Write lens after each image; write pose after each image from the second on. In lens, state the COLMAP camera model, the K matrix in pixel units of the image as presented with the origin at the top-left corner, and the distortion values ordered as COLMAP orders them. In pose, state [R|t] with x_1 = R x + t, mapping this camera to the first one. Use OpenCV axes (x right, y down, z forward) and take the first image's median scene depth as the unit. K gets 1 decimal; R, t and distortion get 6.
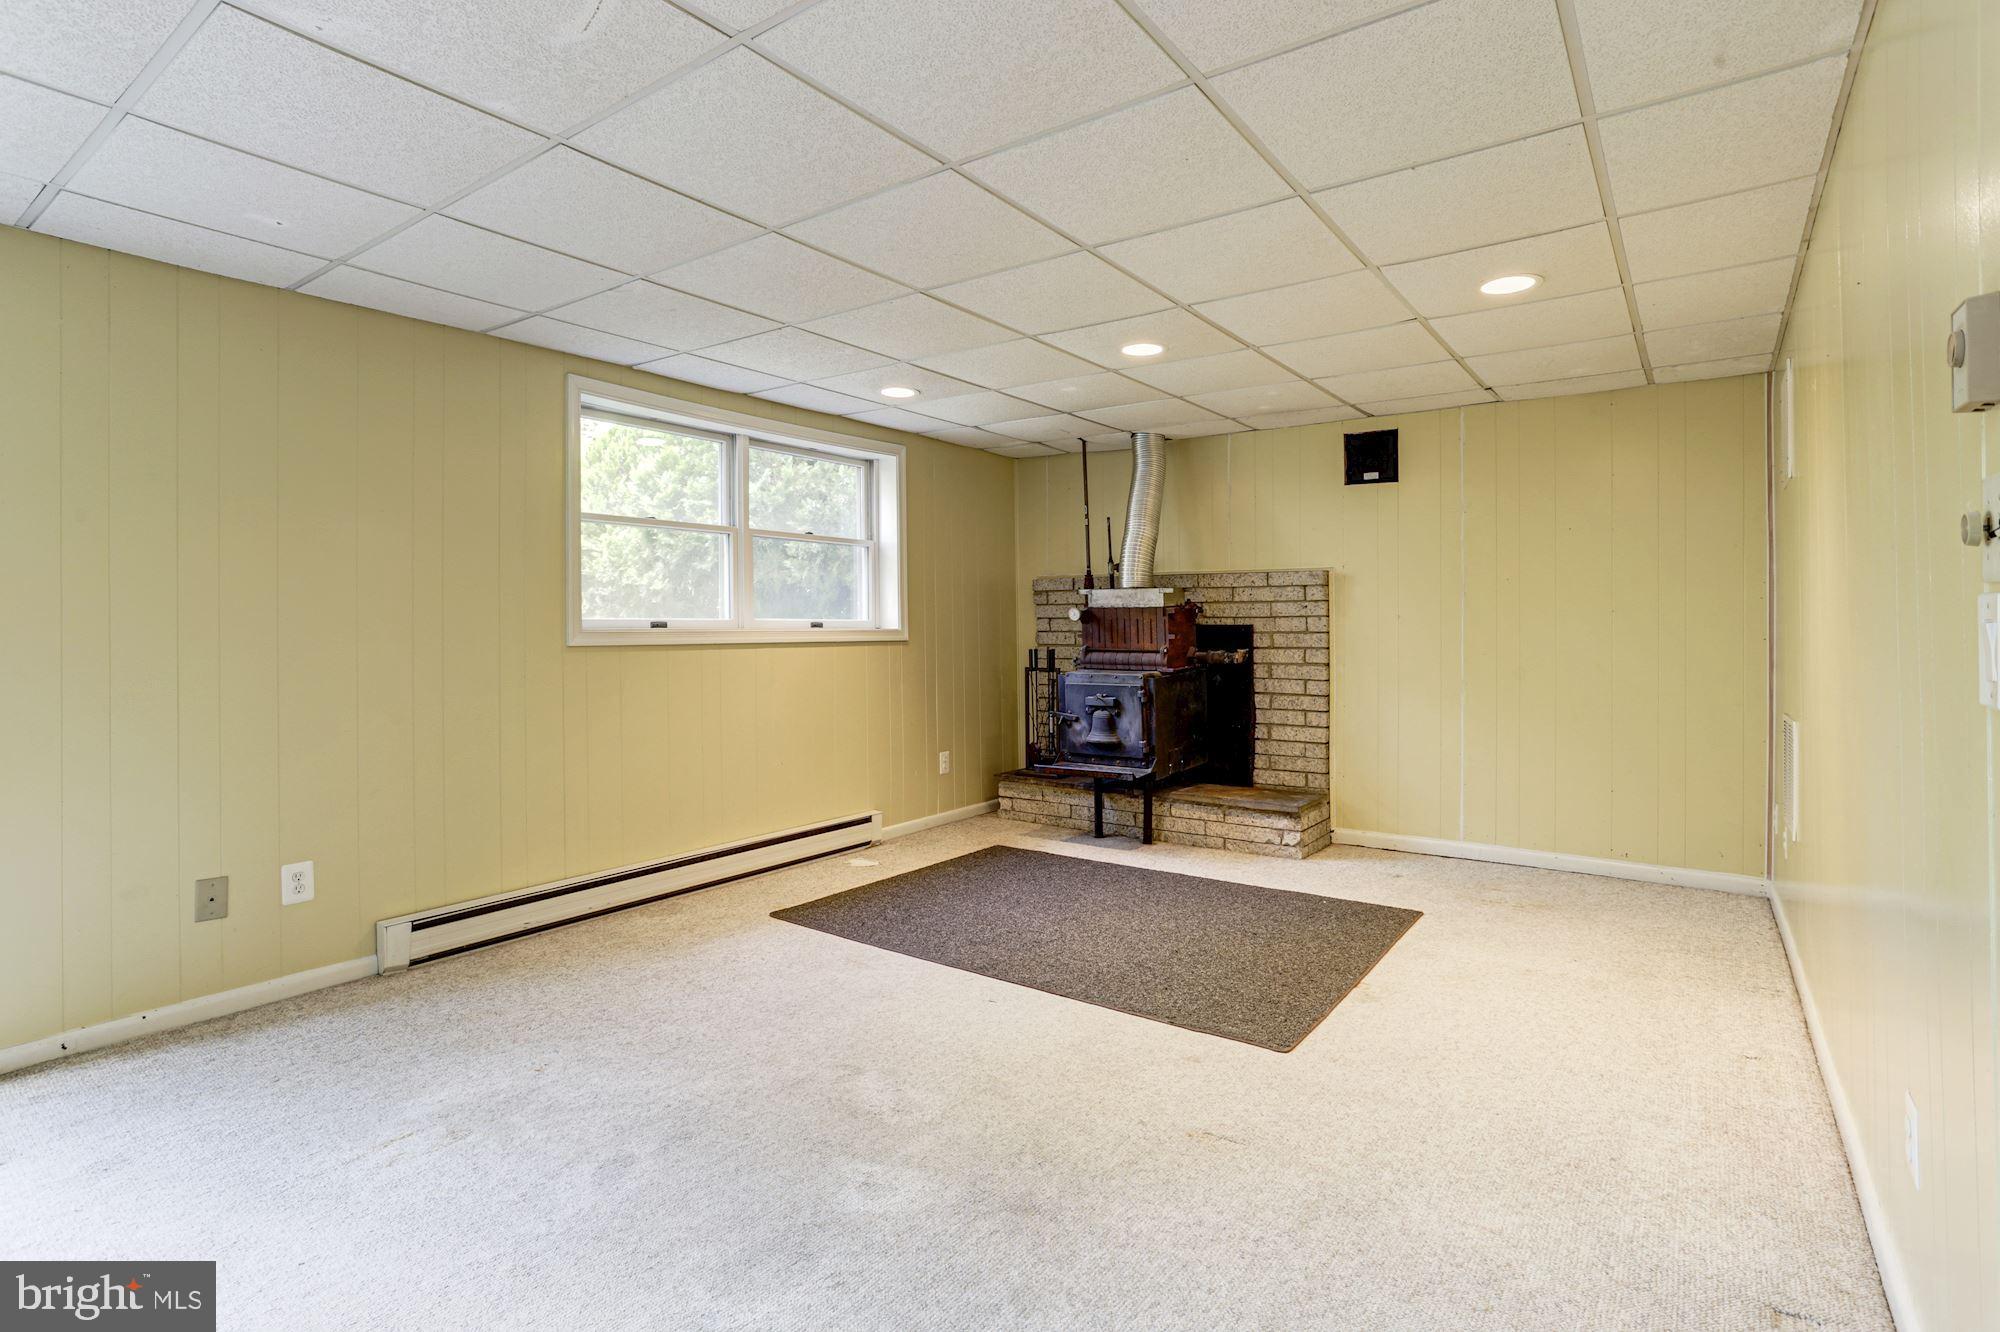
lens RADIAL K [[1000.3, 0, 986.8], [0, 1000.3, 654.3], [0, 0, 1]] dist [-0.039617, 0.012519]
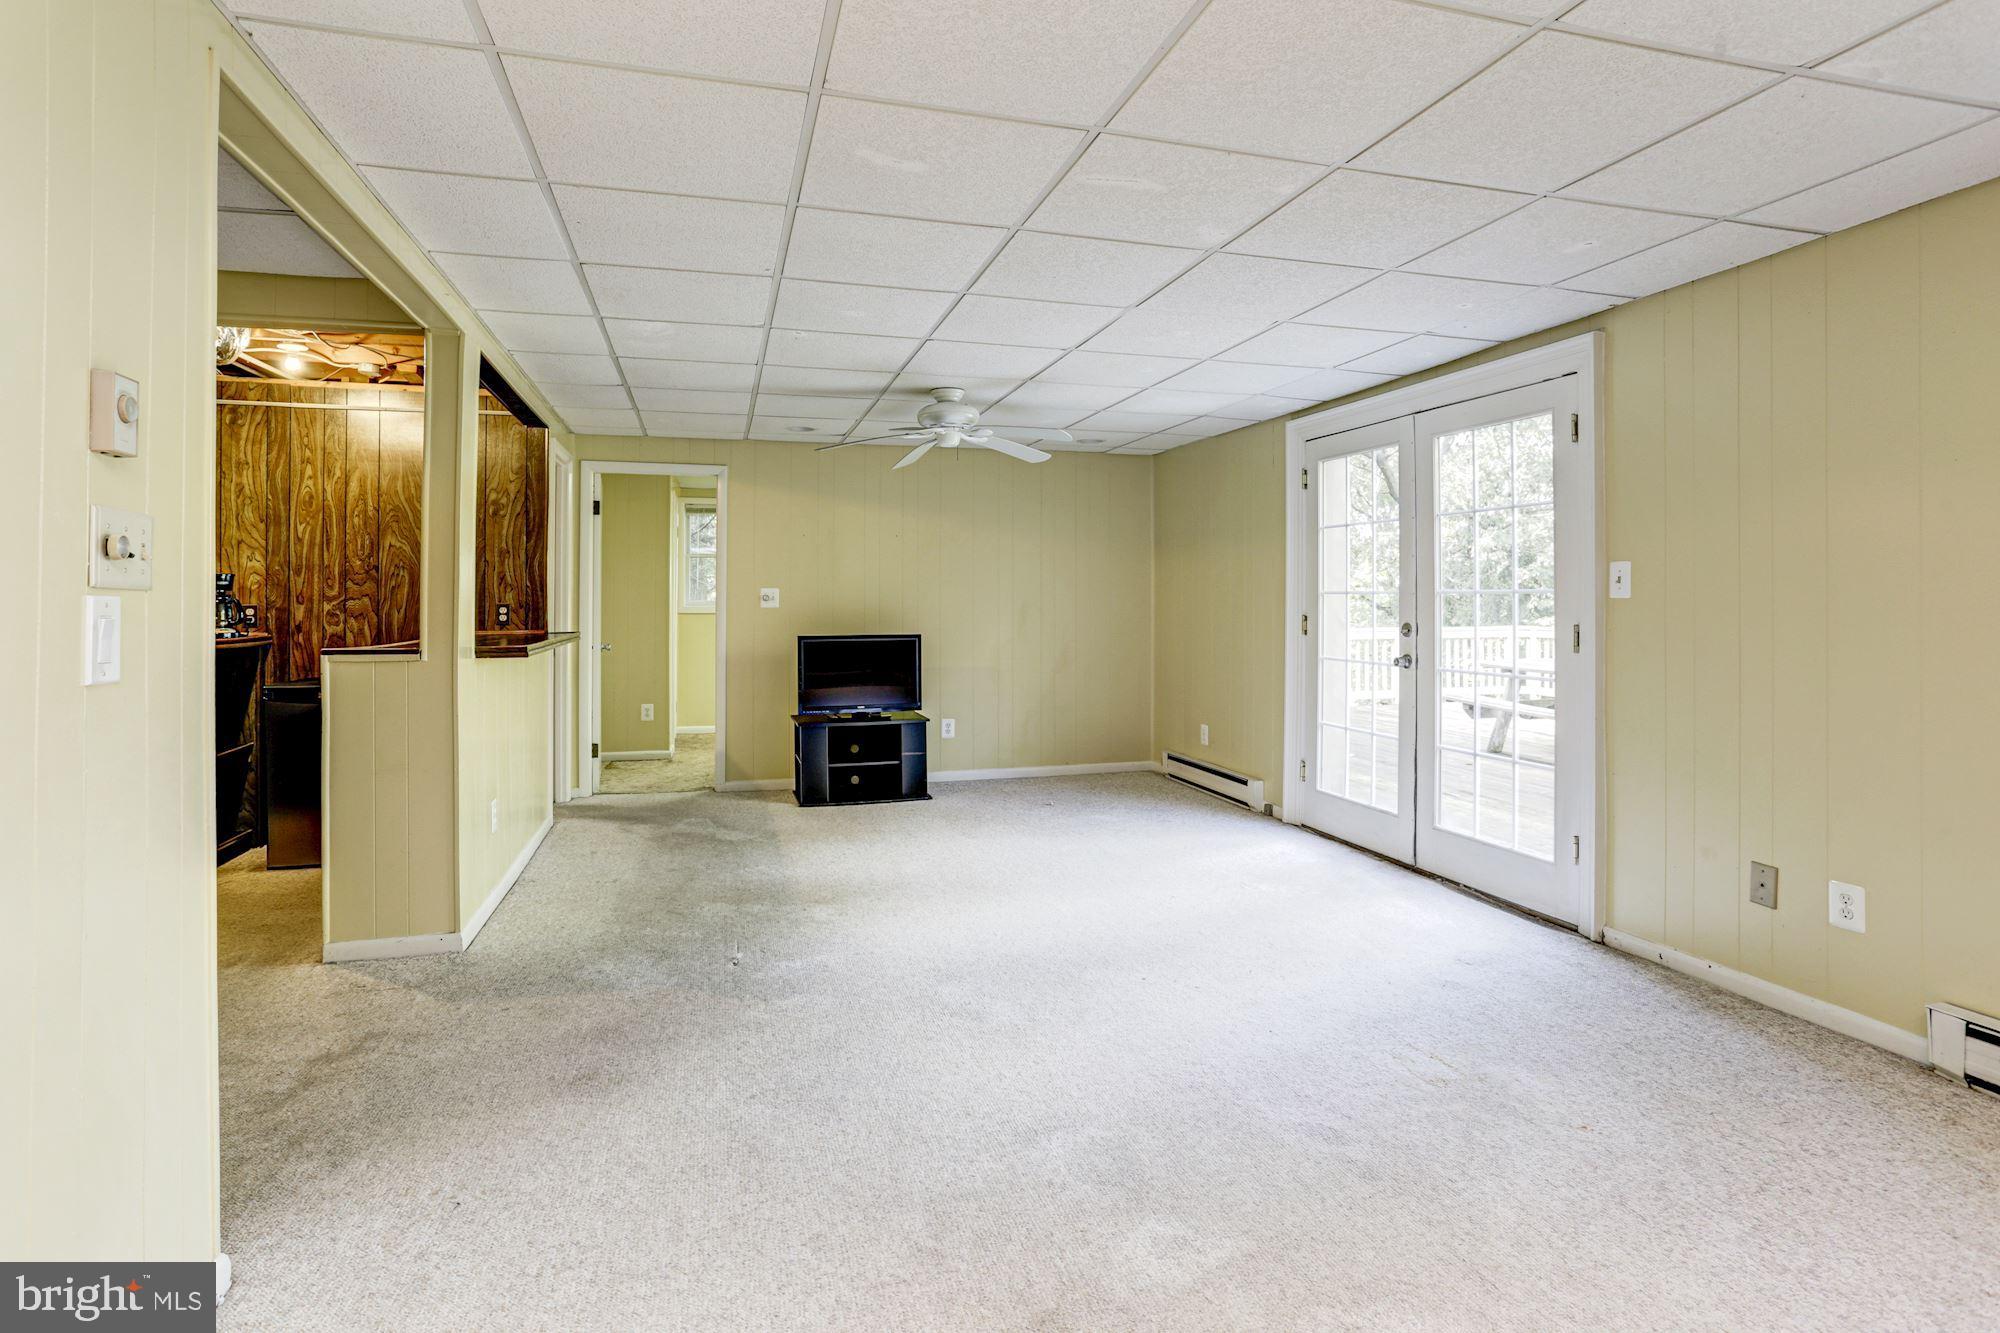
lens RADIAL K [[1000.3, 0, 1004.8], [0, 1000.3, 592.4], [0, 0, 1]] dist [-0.039617, 0.012519]
pose [[-0.607854, -0.007277, -0.794015, 0.512844], [-0.027036, 0.999568, 0.011536, -0.043851], [0.793588, 0.028479, -0.607788, 1.039015]]
